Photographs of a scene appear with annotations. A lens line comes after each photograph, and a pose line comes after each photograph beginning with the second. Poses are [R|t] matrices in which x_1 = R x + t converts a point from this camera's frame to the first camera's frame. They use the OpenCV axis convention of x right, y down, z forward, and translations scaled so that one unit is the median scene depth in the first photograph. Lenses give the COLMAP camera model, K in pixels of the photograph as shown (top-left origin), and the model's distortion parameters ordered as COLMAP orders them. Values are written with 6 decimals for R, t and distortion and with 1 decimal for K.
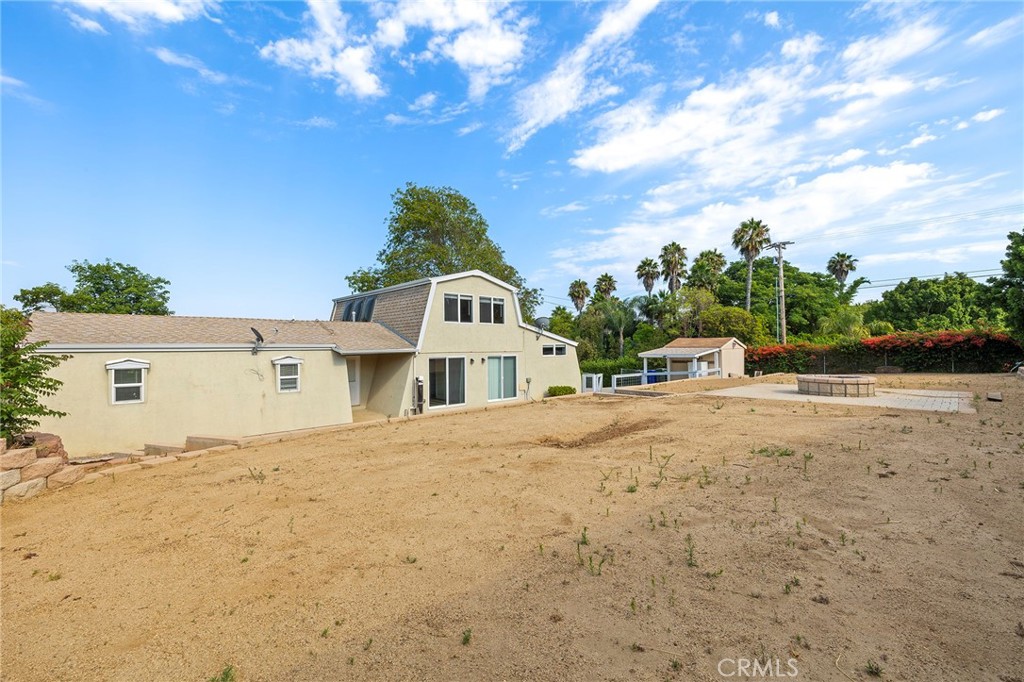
lens RADIAL K [[433.7, 0, 504.8], [0, 433.7, 343.1], [0, 0, 1]] dist [0.003592, -0.000134]
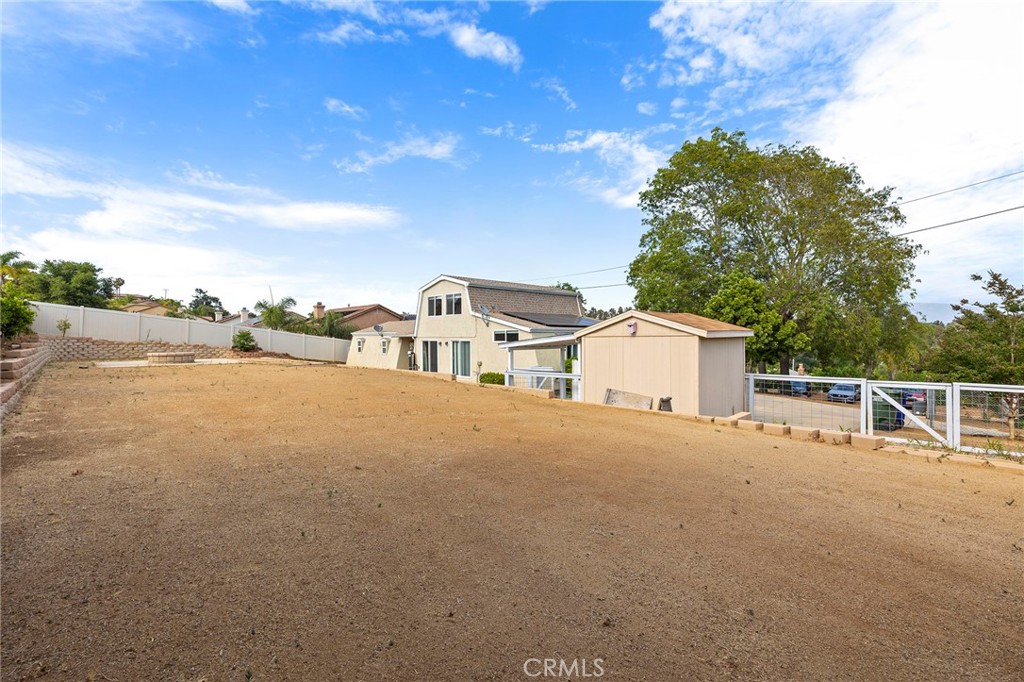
lens RADIAL K [[433.7, 0, 504.8], [0, 433.7, 343.1], [0, 0, 1]] dist [0.003592, -0.000134]
pose [[0.016470, 0.034017, -0.999286, 1.297104], [0.026574, 0.999053, 0.034447, -0.002574], [0.999511, -0.027123, 0.015551, 1.190578]]
